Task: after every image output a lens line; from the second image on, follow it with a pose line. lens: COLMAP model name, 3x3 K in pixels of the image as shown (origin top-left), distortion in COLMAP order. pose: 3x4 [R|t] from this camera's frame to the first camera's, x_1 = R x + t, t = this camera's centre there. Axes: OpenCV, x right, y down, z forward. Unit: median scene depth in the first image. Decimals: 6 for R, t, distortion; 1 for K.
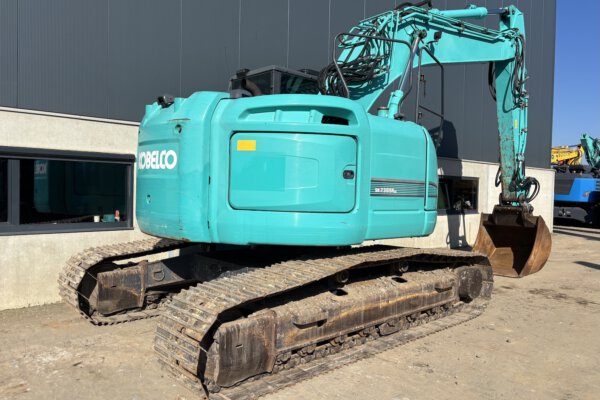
lens RADIAL K [[451.8, 0, 300.0], [0, 451.8, 200.0], [0, 0, 1]] dist [0.042870, -0.060287]
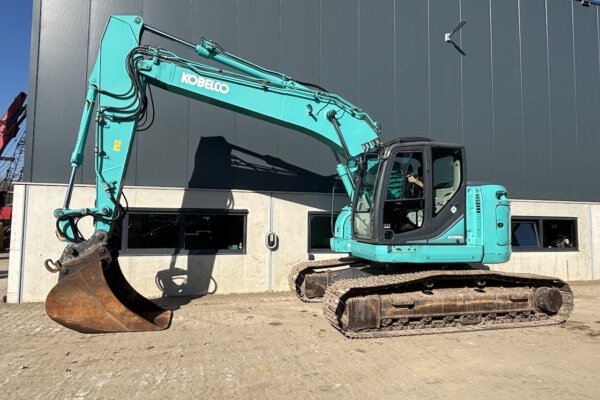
lens RADIAL K [[364.8, 0, 297.5], [0, 364.8, 201.1], [0, 0, 1]] dist [0.029808, -0.044919]
pose [[0.877496, -0.040785, -0.477847, 0.297744], [-0.004170, 0.995691, -0.092641, -0.009138], [0.479566, 0.083285, 0.873544, -0.425721]]
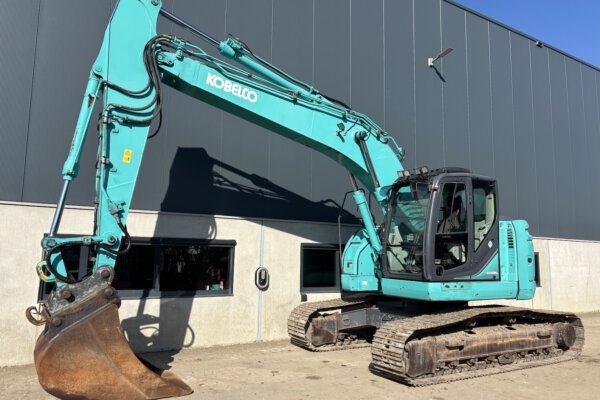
lens RADIAL K [[451.8, 0, 300.0], [0, 451.8, 200.0], [0, 0, 1]] dist [0.042870, -0.060287]
pose [[0.977468, -0.033056, -0.208478, -0.138307], [0.000164, 0.987780, -0.155855, -0.008435], [0.211082, 0.152309, 0.965529, -0.690798]]
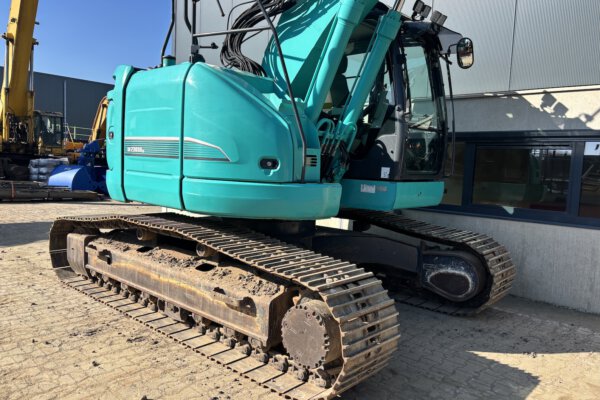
lens RADIAL K [[448.9, 0, 292.3], [0, 448.9, 201.3], [0, 0, 1]] dist [0.057469, -0.001045]
pose [[0.079979, 0.065612, -0.994635, 1.042537], [-0.061260, 0.996269, 0.060794, 0.007322], [0.994912, 0.056069, 0.083700, 1.128501]]
